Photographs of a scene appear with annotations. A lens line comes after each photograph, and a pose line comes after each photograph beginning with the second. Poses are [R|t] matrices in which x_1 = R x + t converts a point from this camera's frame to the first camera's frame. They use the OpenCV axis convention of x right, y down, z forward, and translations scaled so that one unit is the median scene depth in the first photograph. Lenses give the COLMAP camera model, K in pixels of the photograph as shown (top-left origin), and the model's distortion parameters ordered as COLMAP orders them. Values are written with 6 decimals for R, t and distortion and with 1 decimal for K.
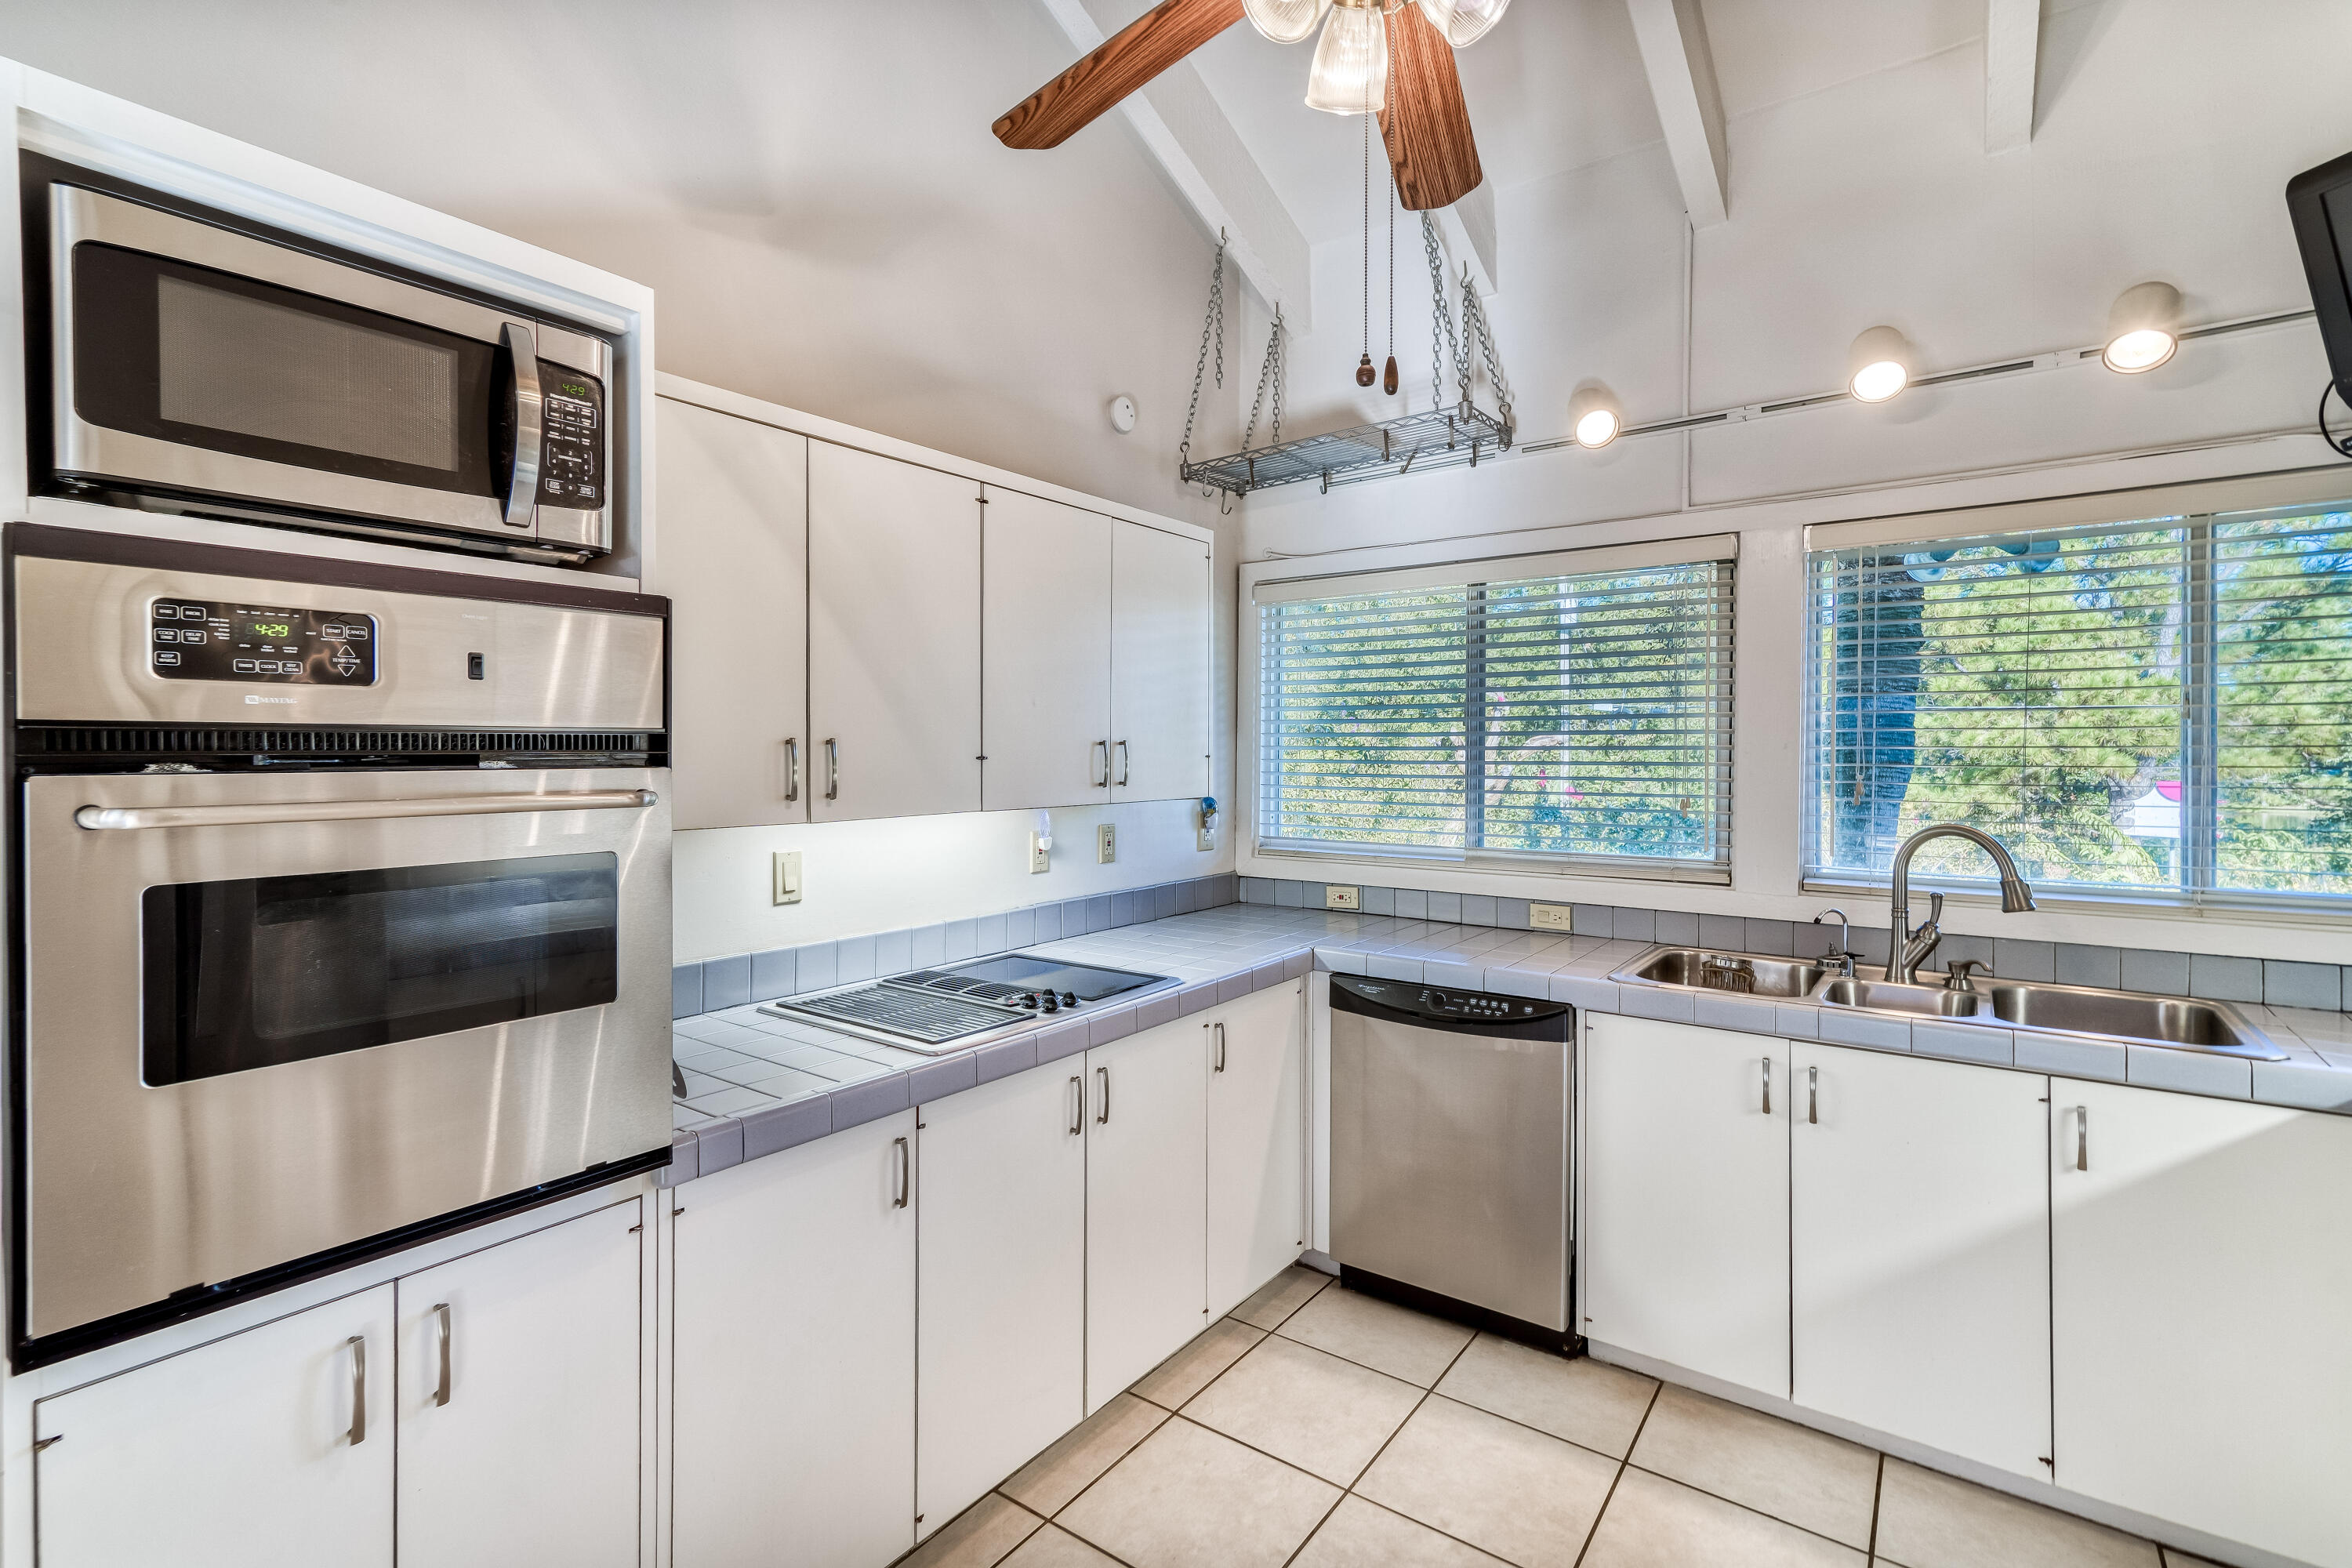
lens RADIAL K [[1095.7, 0, 1164.2], [0, 1095.7, 762.8], [0, 0, 1]] dist [-0.000121, 0.006032]
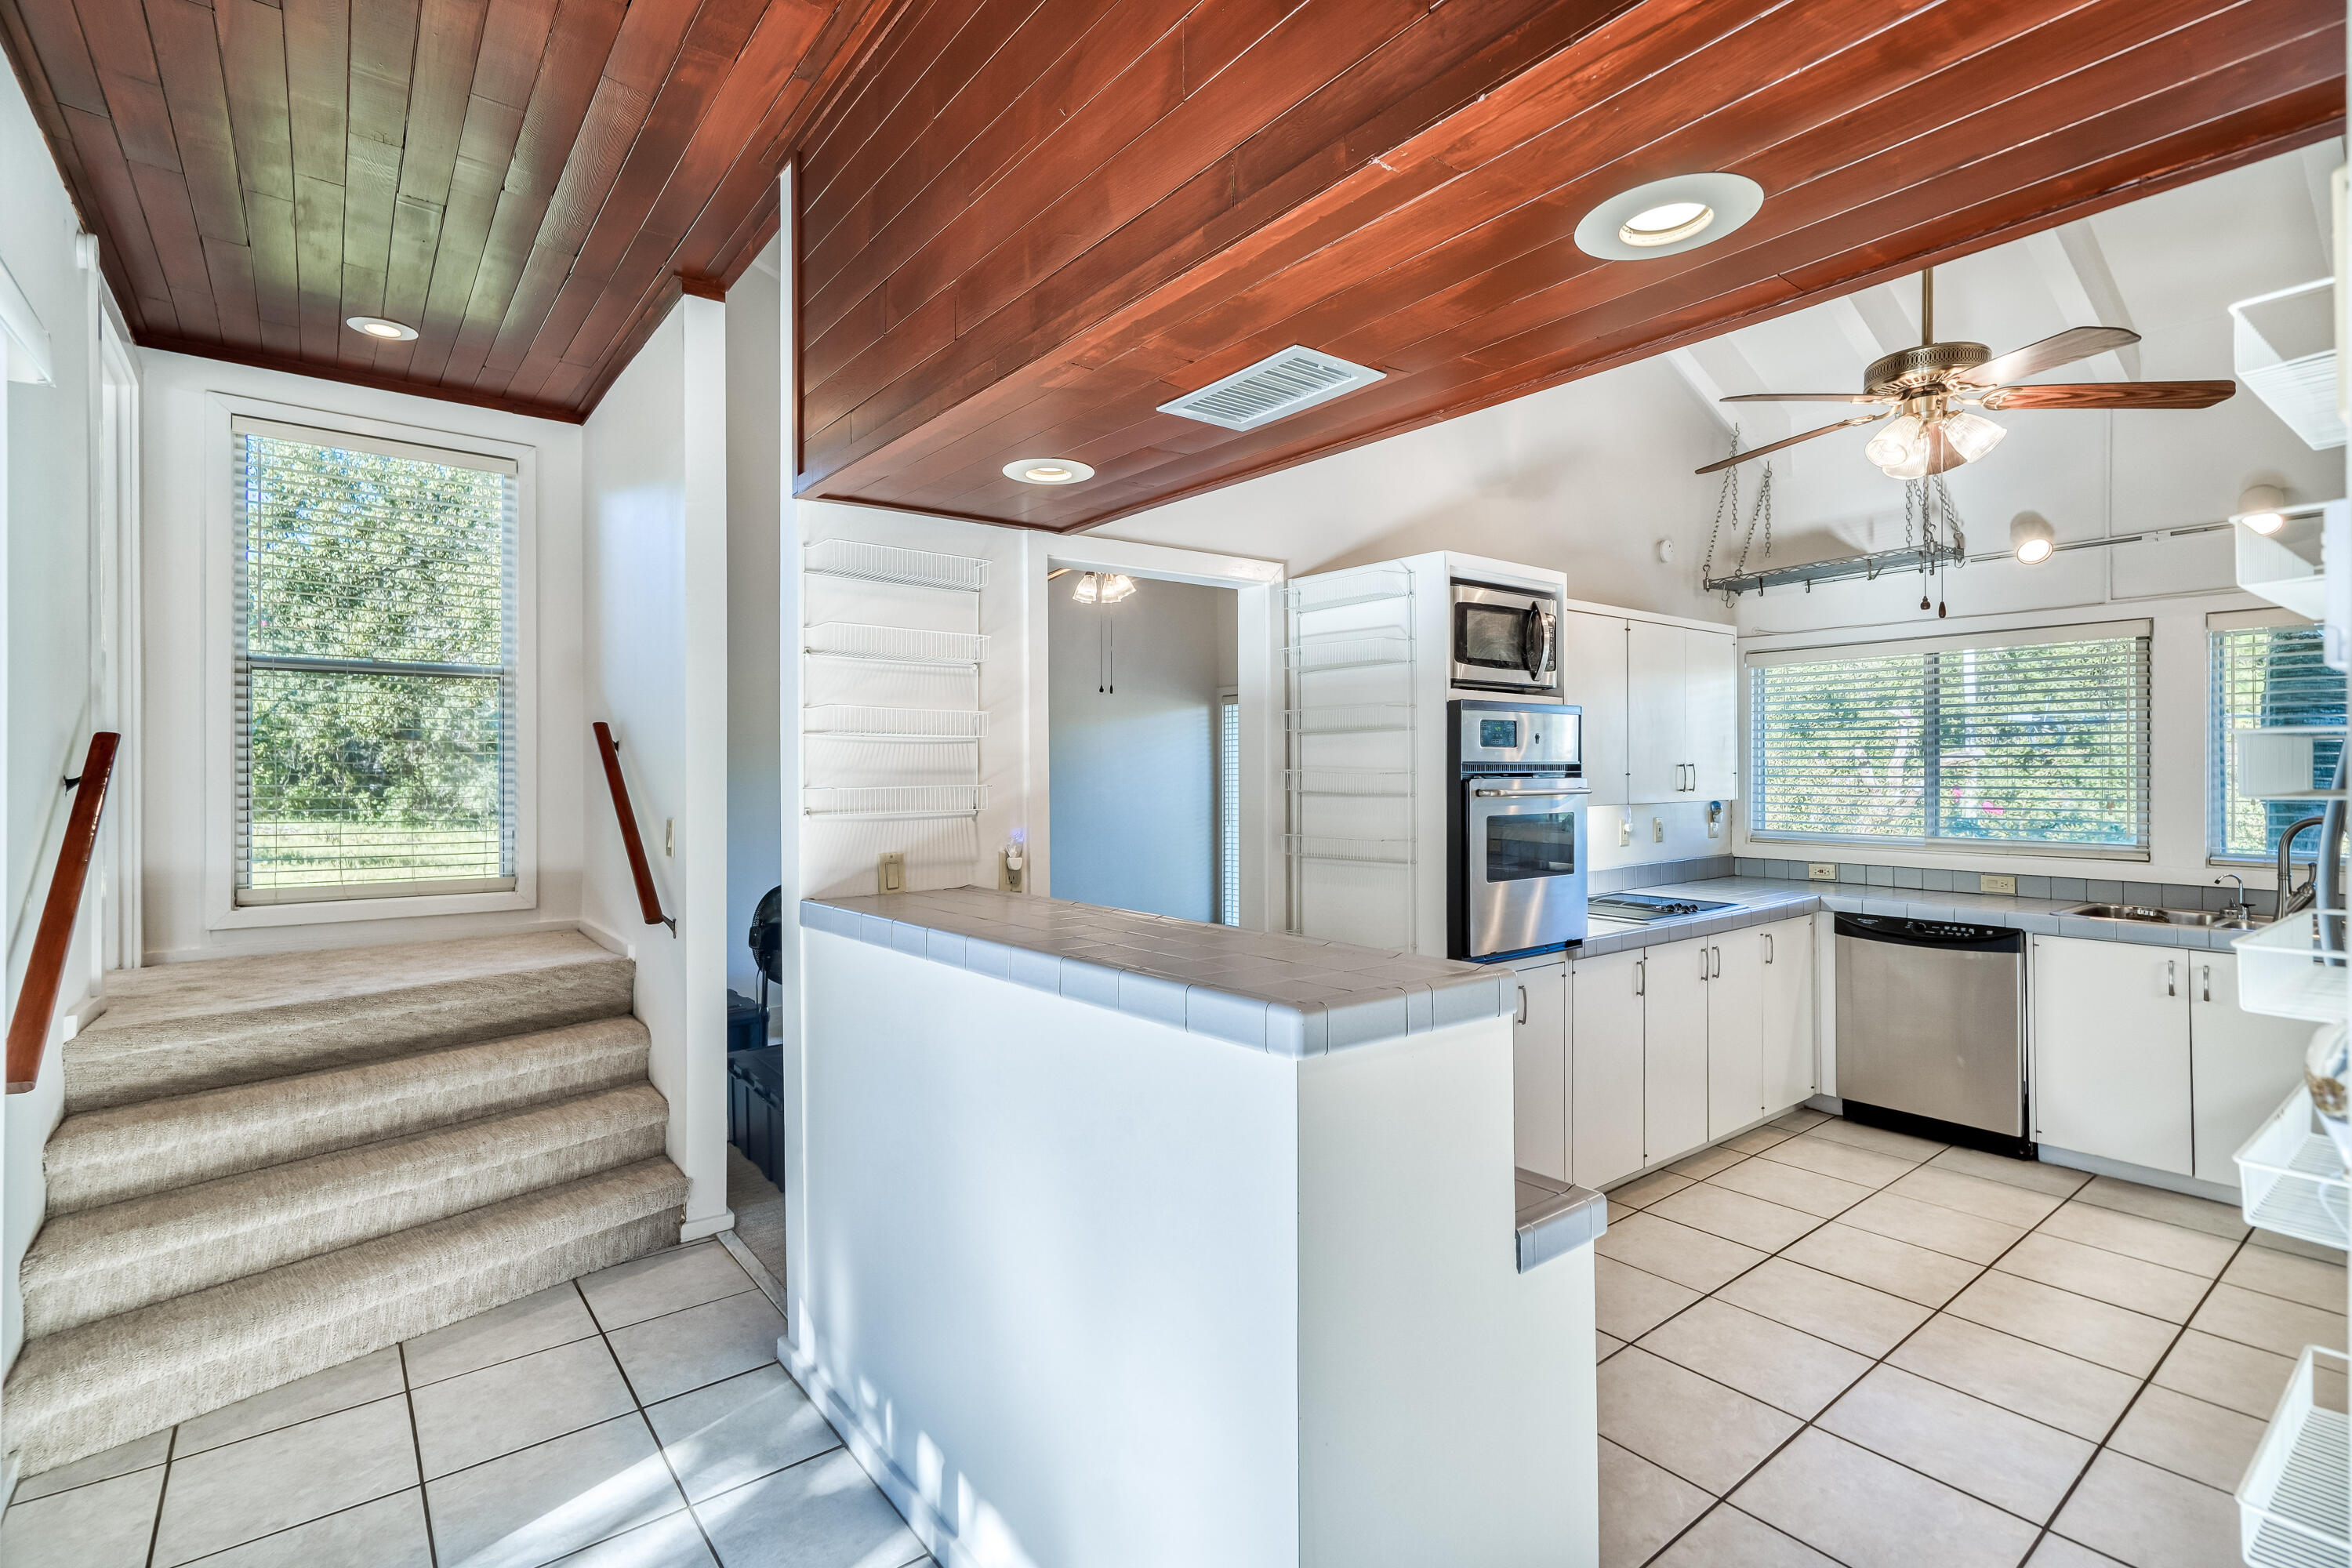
lens RADIAL K [[1095.7, 0, 1153.6], [0, 1095.7, 763.8], [0, 0, 1]] dist [-0.000121, 0.006032]
pose [[0.960633, -0.003690, -0.277796, -0.385706], [-0.000487, 0.999888, -0.014965, 0.005690], [0.277820, 0.014511, 0.960524, -0.860412]]
